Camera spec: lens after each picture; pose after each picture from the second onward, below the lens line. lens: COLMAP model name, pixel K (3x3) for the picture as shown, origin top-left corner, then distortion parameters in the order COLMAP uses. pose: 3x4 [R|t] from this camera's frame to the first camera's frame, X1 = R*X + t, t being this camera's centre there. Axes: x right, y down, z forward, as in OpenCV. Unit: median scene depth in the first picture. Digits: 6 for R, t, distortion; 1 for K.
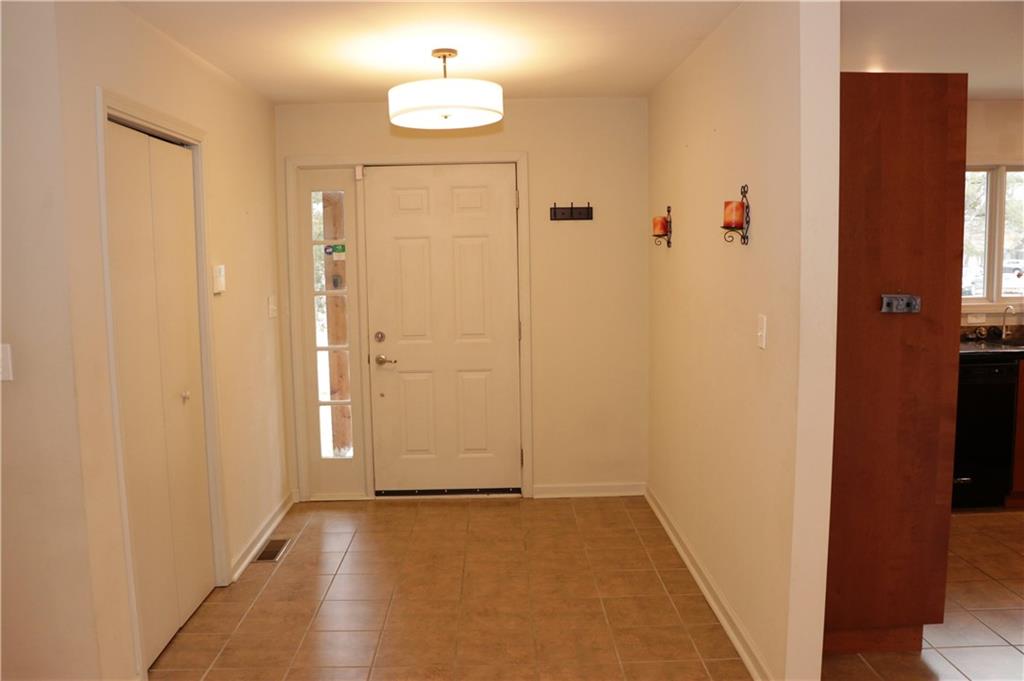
lens RADIAL K [[840.8, 0, 509.7], [0, 840.8, 349.4], [0, 0, 1]] dist [-0.179168, 0.158372]
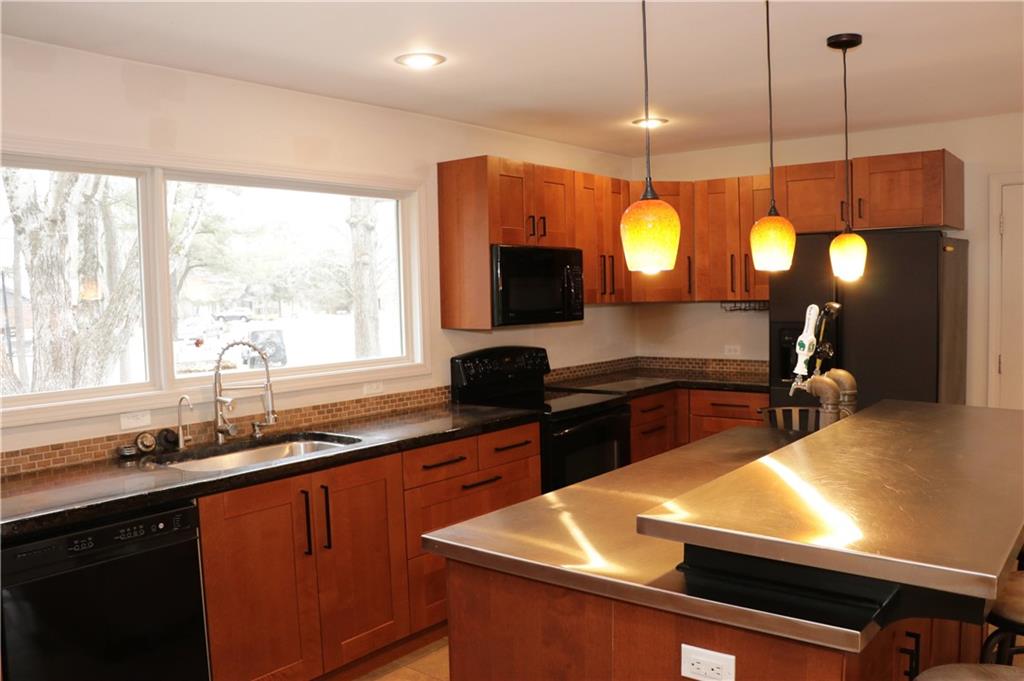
lens RADIAL K [[840.8, 0, 509.7], [0, 840.8, 349.4], [0, 0, 1]] dist [-0.179168, 0.158372]
pose [[0.643092, -0.053951, 0.763886, 0.302874], [0.102423, 0.994613, -0.015979, -0.052720], [-0.758909, 0.088515, 0.645153, 0.400095]]
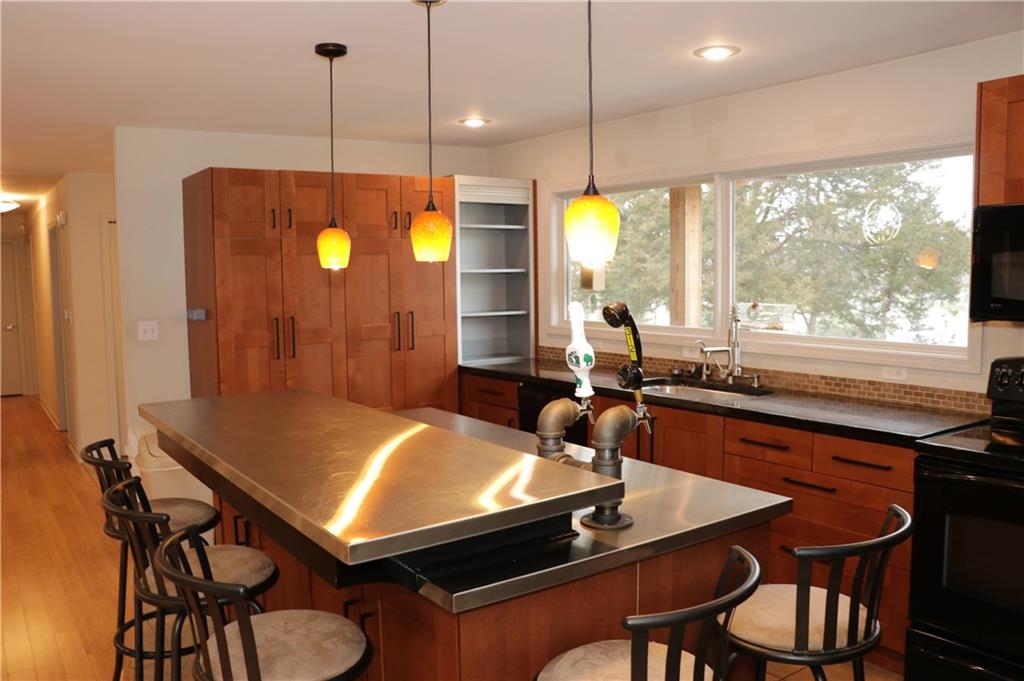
lens RADIAL K [[848.7, 0, 516.6], [0, 848.7, 344.8], [0, 0, 1]] dist [-0.083847, 0.005499]
pose [[0.541292, 0.078891, -0.837126, 1.250162], [-0.091118, 0.995229, 0.034873, -0.062299], [0.835883, 0.057401, 0.545898, 0.347709]]
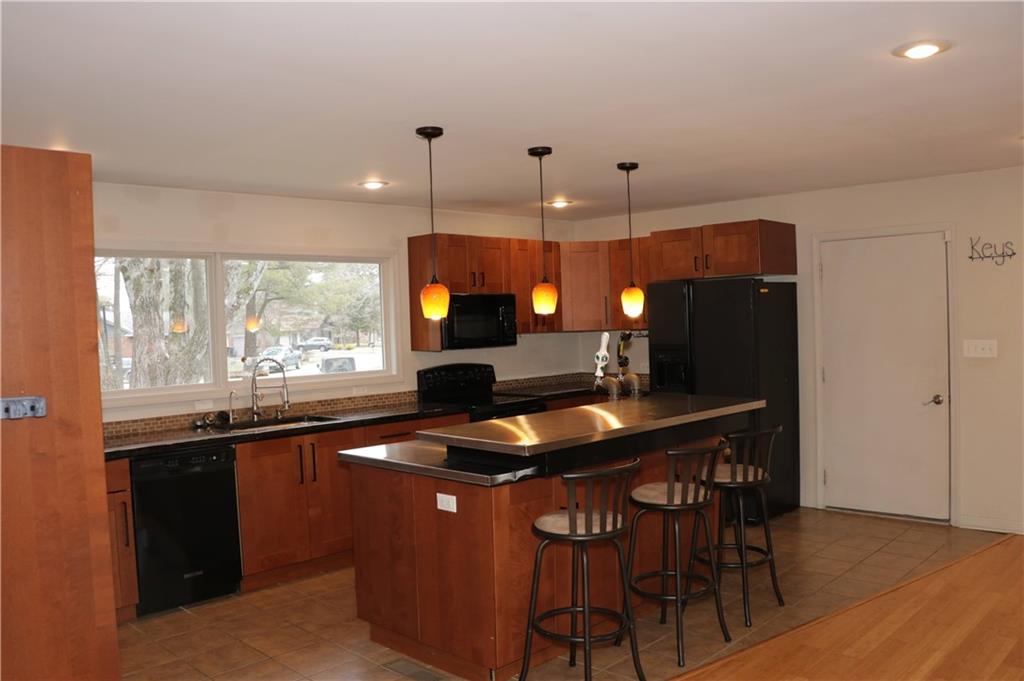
lens RADIAL K [[840.8, 0, 509.7], [0, 840.8, 349.4], [0, 0, 1]] dist [-0.179168, 0.158372]
pose [[0.711898, -0.032629, 0.701525, 0.140469], [0.103822, 0.992834, -0.059178, -0.007278], [-0.694567, 0.114962, 0.710184, 0.010774]]
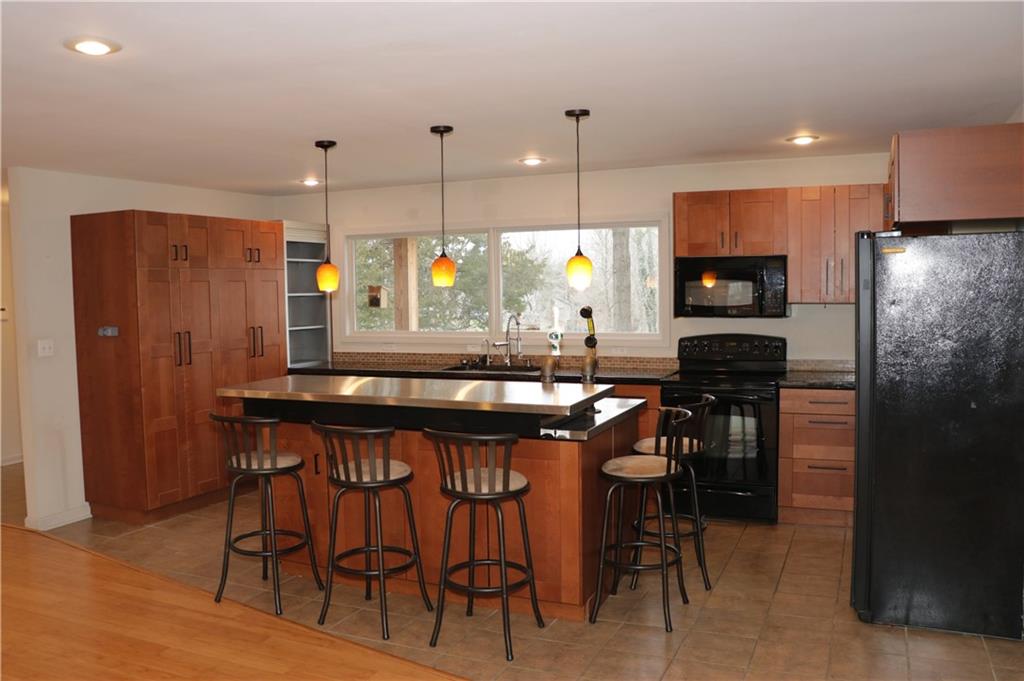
lens RADIAL K [[840.8, 0, 509.7], [0, 840.8, 349.4], [0, 0, 1]] dist [-0.179168, 0.158372]
pose [[0.903212, 0.030455, -0.428113, 1.212412], [-0.046529, 0.998548, -0.027130, -0.003282], [0.426665, 0.044424, 0.903318, -0.182881]]
